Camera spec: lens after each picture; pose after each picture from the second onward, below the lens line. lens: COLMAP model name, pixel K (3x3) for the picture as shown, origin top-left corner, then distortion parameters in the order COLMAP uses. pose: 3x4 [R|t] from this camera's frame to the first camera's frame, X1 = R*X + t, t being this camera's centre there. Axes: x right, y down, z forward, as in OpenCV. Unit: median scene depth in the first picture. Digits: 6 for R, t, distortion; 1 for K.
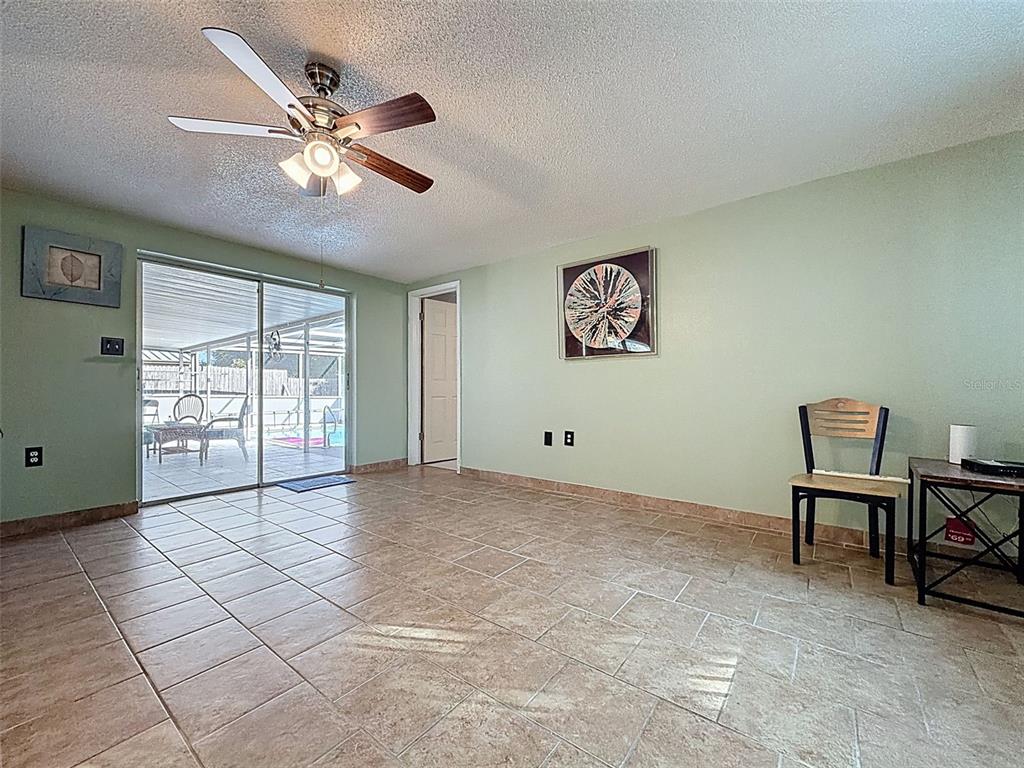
lens RADIAL K [[416.3, 0, 510.2], [0, 416.3, 385.9], [0, 0, 1]] dist [-0.000680, 0.000058]
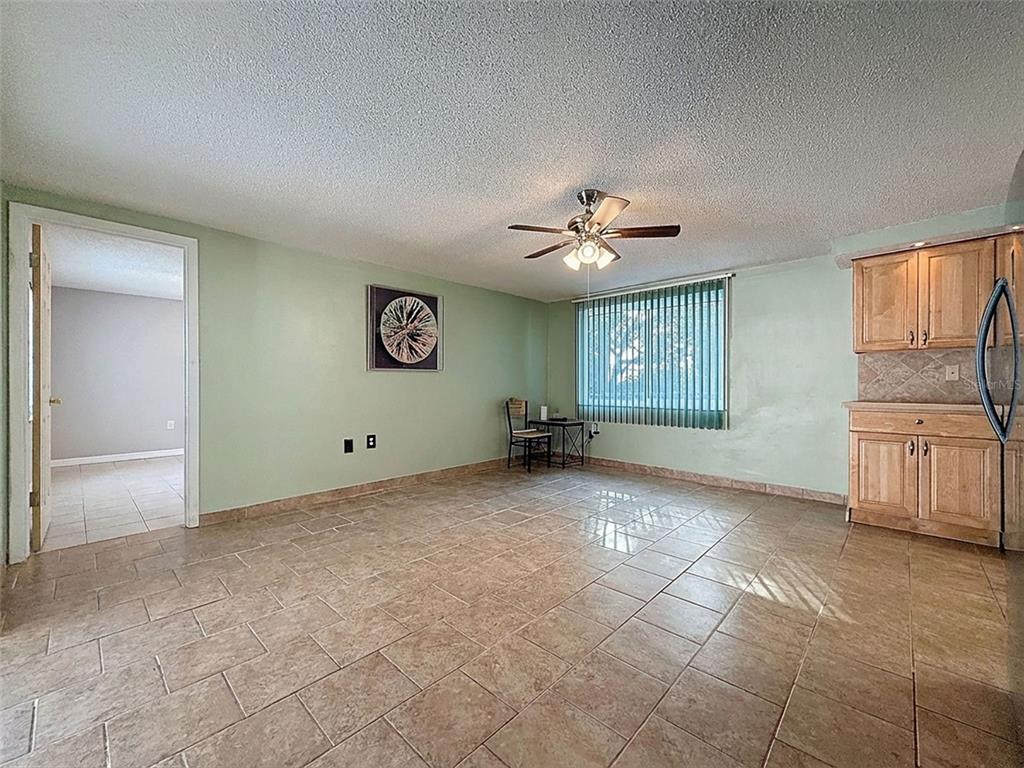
lens RADIAL K [[416.3, 0, 510.2], [0, 416.3, 385.9], [0, 0, 1]] dist [-0.000680, 0.000058]
pose [[0.106557, -0.003497, 0.994300, -0.966691], [-0.004726, 0.999981, 0.004024, -0.028595], [-0.994295, -0.005128, 0.106538, 0.549459]]
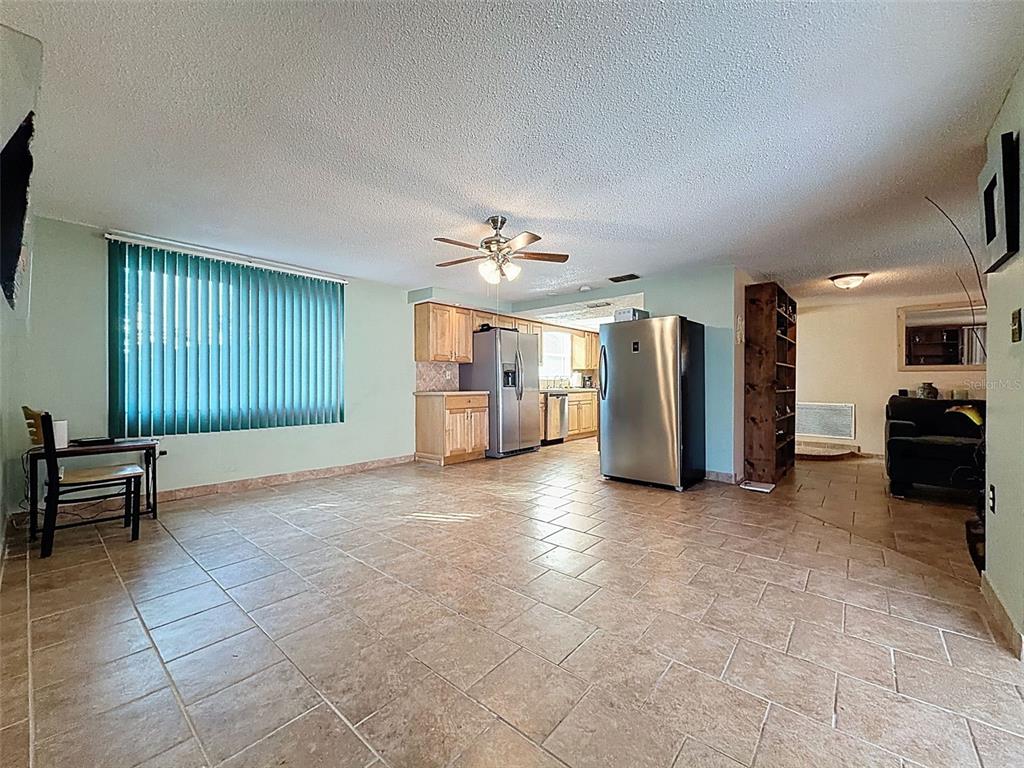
lens RADIAL K [[416.3, 0, 510.2], [0, 416.3, 385.9], [0, 0, 1]] dist [-0.000680, 0.000058]
pose [[-0.998973, -0.000105, 0.045308, -0.286382], [-0.000180, 0.999999, -0.001650, -0.011586], [-0.045308, -0.001657, -0.998972, 1.360118]]
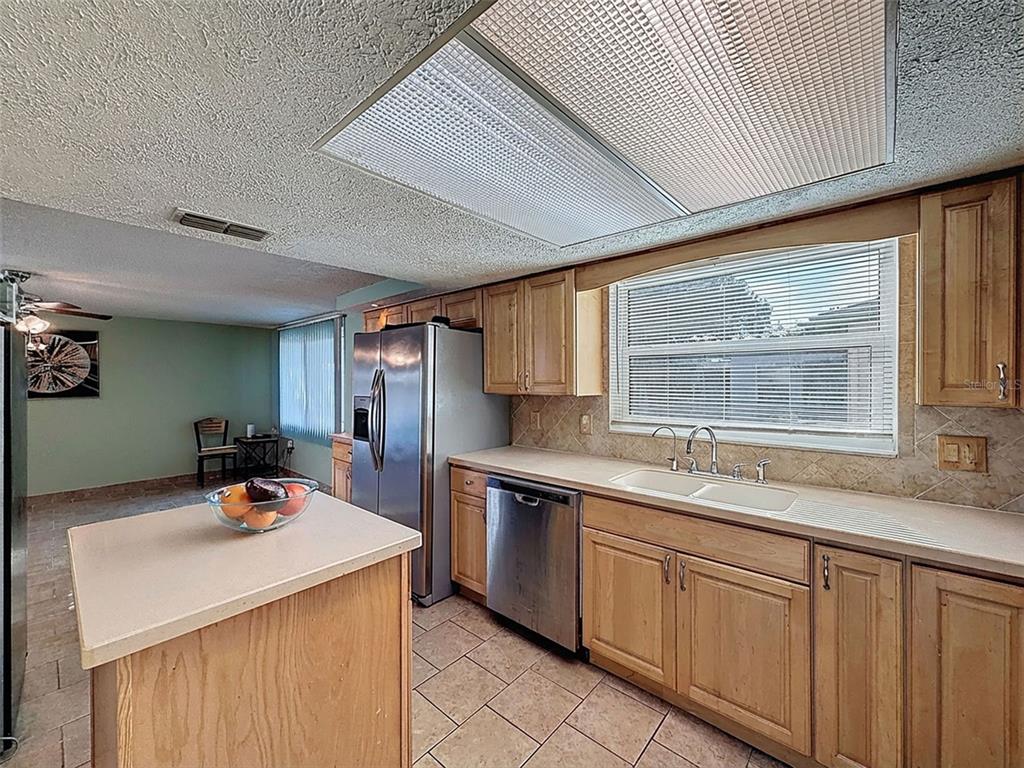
lens RADIAL K [[416.3, 0, 510.2], [0, 416.3, 385.9], [0, 0, 1]] dist [-0.000680, 0.000058]
pose [[0.069768, -0.010030, 0.997513, -1.047069], [-0.004632, 0.999935, 0.010379, -0.133007], [-0.997553, -0.005345, 0.069717, -0.639982]]
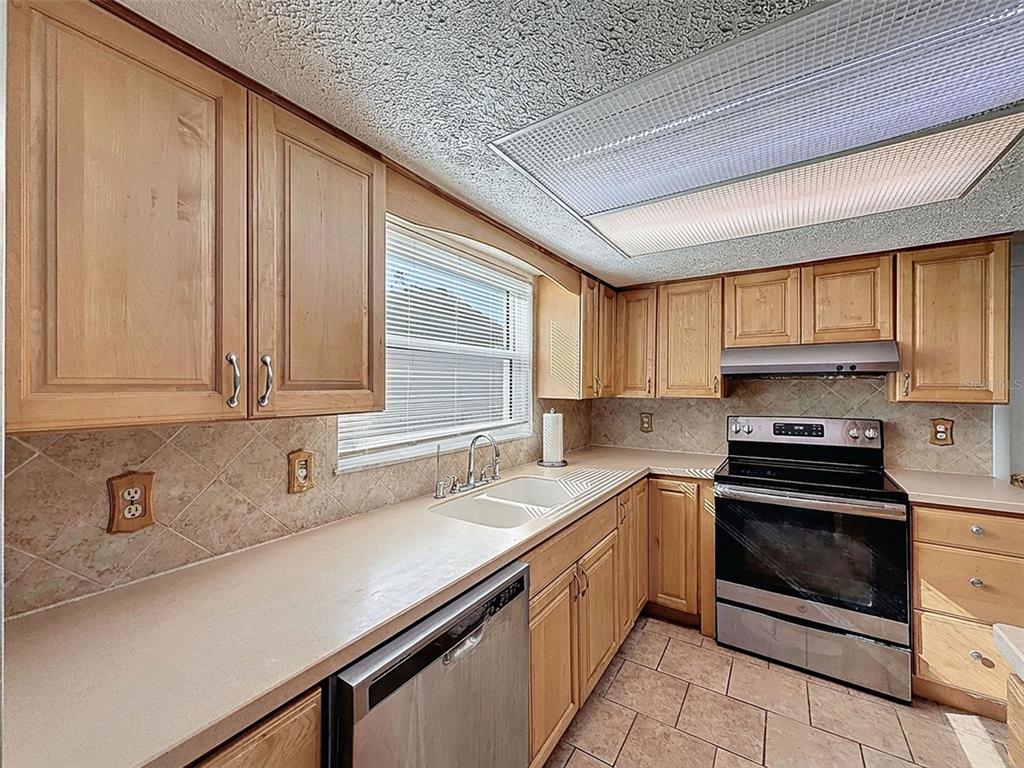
lens RADIAL K [[411.1, 0, 512.0], [0, 411.1, 384.0], [0, 0, 1]] dist [0.000292, 0.000031]
pose [[-0.997493, -0.004771, -0.070607, -0.439527], [-0.004258, 0.999963, -0.007417, -0.130831], [0.070640, -0.007098, -0.997477, -0.340855]]
